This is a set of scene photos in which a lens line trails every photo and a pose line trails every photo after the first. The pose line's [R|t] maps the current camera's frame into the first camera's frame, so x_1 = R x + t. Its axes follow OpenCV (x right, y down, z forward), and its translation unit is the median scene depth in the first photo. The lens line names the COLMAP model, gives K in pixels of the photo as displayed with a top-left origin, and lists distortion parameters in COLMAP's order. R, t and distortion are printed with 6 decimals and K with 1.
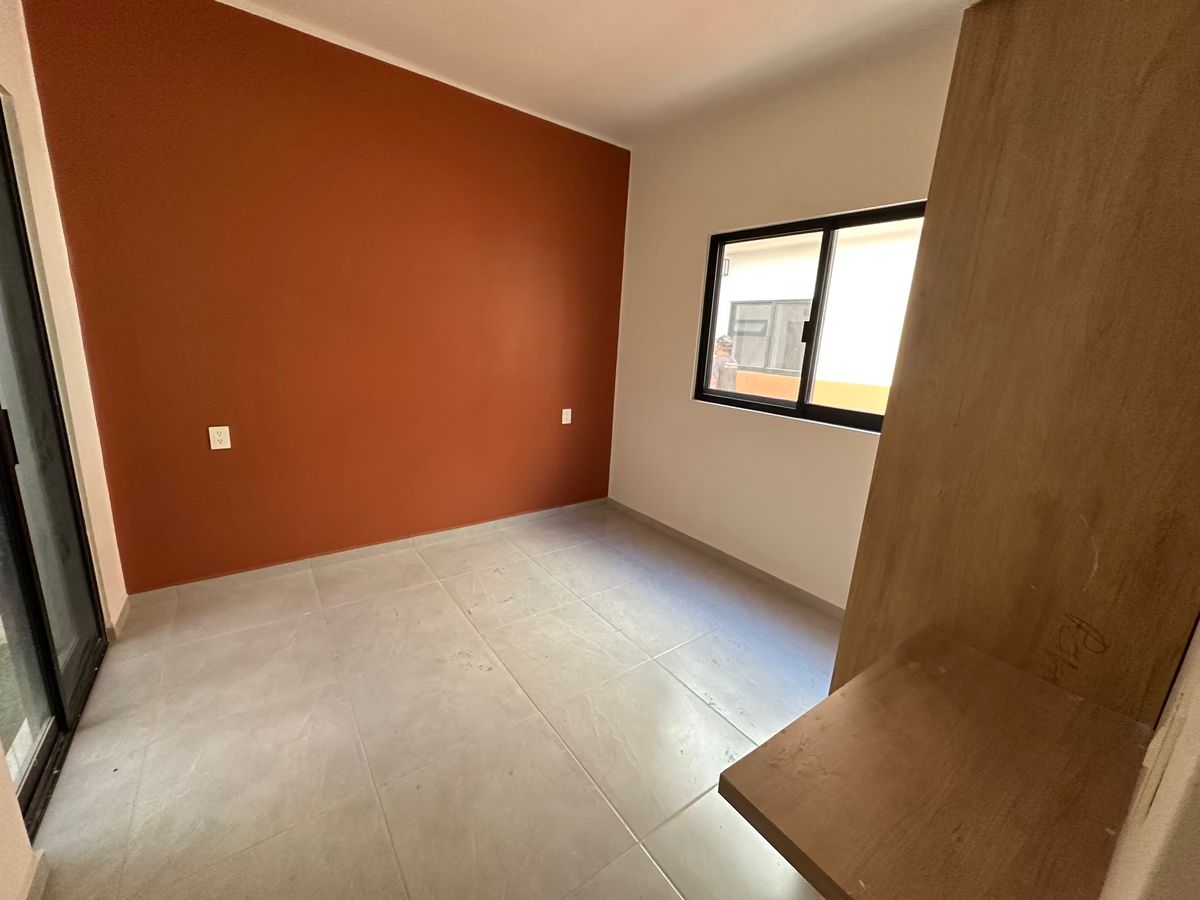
lens RADIAL K [[477.1, 0, 596.8], [0, 477.1, 447.5], [0, 0, 1]] dist [-0.002414, 0.000299]
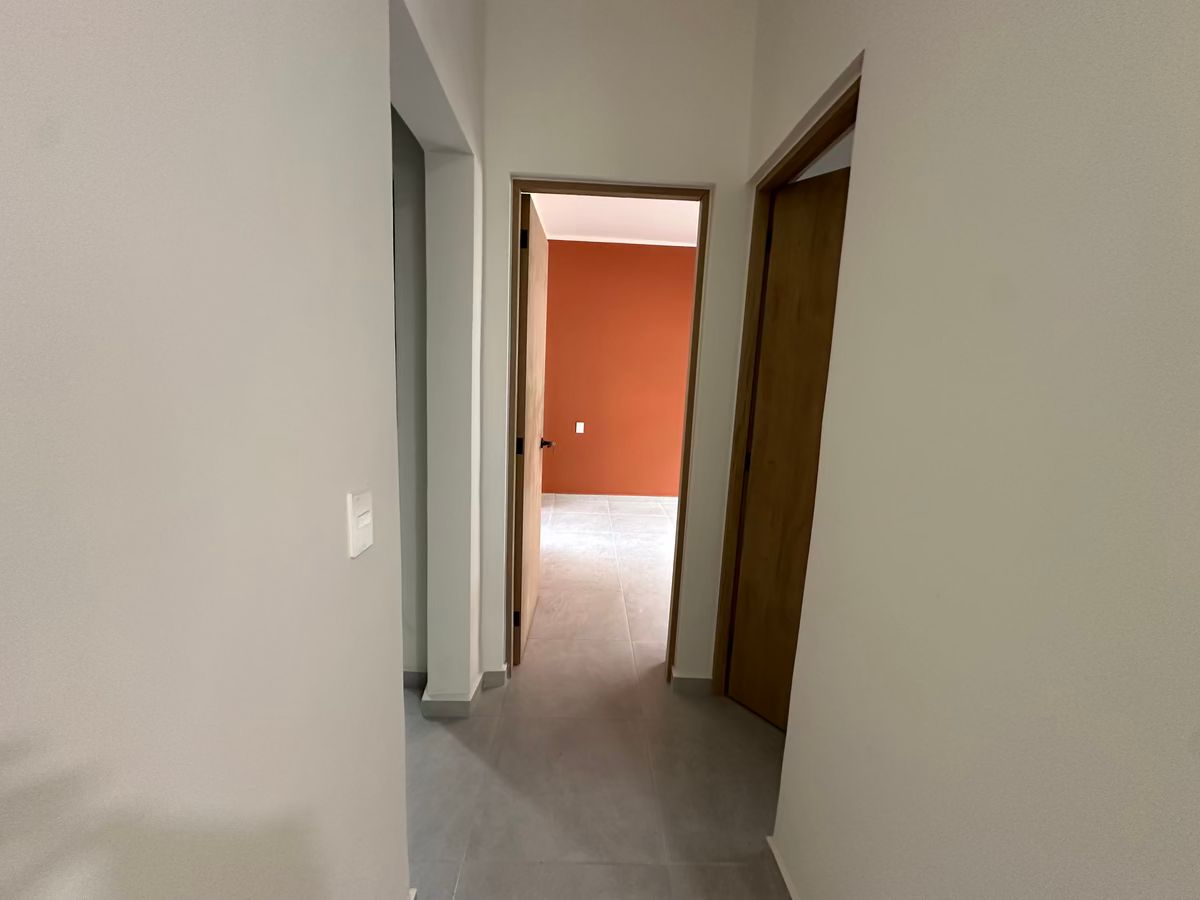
lens RADIAL K [[477.1, 0, 596.8], [0, 477.1, 447.5], [0, 0, 1]] dist [-0.002414, 0.000299]
pose [[0.821966, 0.067873, -0.565477, 0.490425], [-0.128408, 0.989395, -0.067896, 0.201109], [0.554872, 0.128420, 0.821964, -0.707123]]
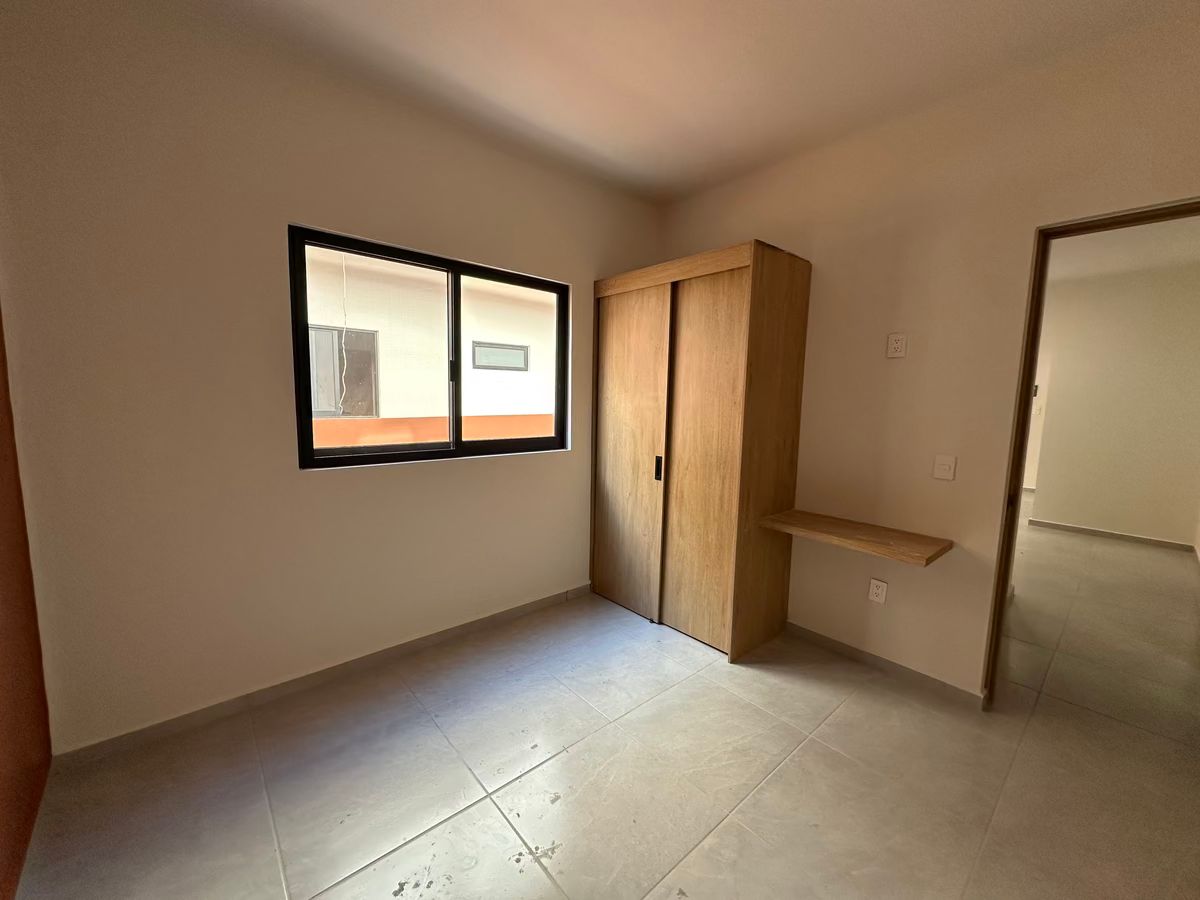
lens RADIAL K [[478.0, 0, 601.8], [0, 478.0, 447.4], [0, 0, 1]] dist [0.000417, 0.000178]
pose [[-0.086463, -0.171724, 0.981344, -0.638001], [0.198508, 0.962311, 0.185883, -0.231897], [-0.976278, 0.210876, -0.049116, 0.848685]]
